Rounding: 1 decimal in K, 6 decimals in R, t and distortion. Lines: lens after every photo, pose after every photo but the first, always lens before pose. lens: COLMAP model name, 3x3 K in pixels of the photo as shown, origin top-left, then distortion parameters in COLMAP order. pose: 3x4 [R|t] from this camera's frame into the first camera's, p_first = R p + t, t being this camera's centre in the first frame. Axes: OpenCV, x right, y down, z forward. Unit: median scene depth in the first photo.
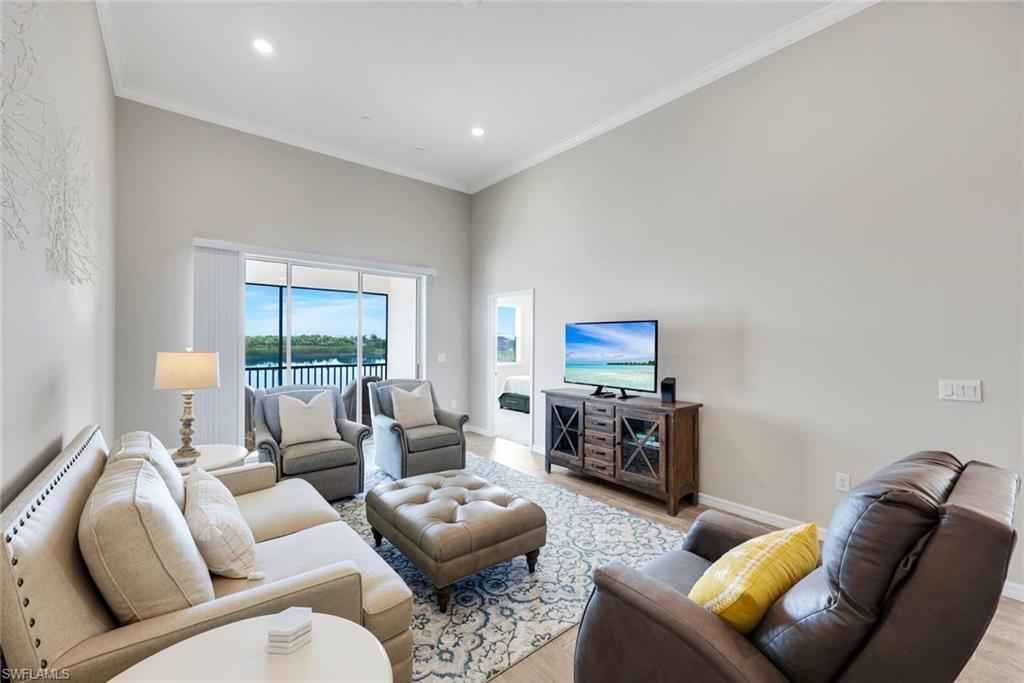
lens RADIAL K [[420.3, 0, 512.0], [0, 420.3, 341.5], [0, 0, 1]] dist [-0.000318, -0.000117]
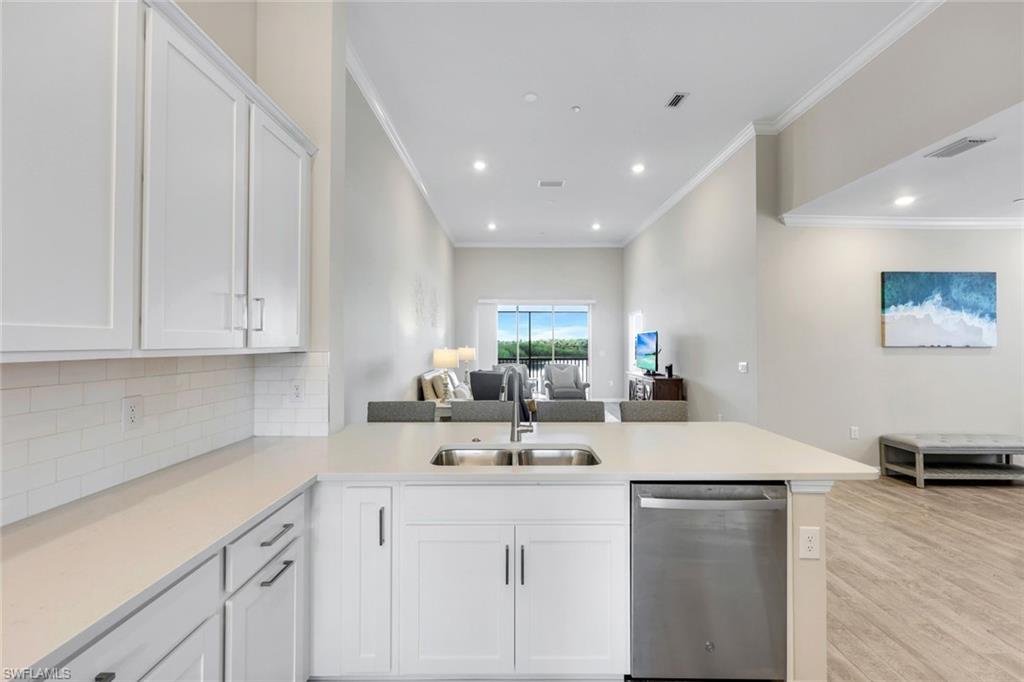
lens RADIAL K [[420.3, 0, 512.0], [0, 420.3, 341.0], [0, 0, 1]] dist [-0.000318, -0.000117]
pose [[0.774216, -0.012899, -0.632790, 0.787525], [0.006483, 0.999901, -0.012450, 0.009637], [0.632888, 0.005536, 0.774224, -0.628293]]
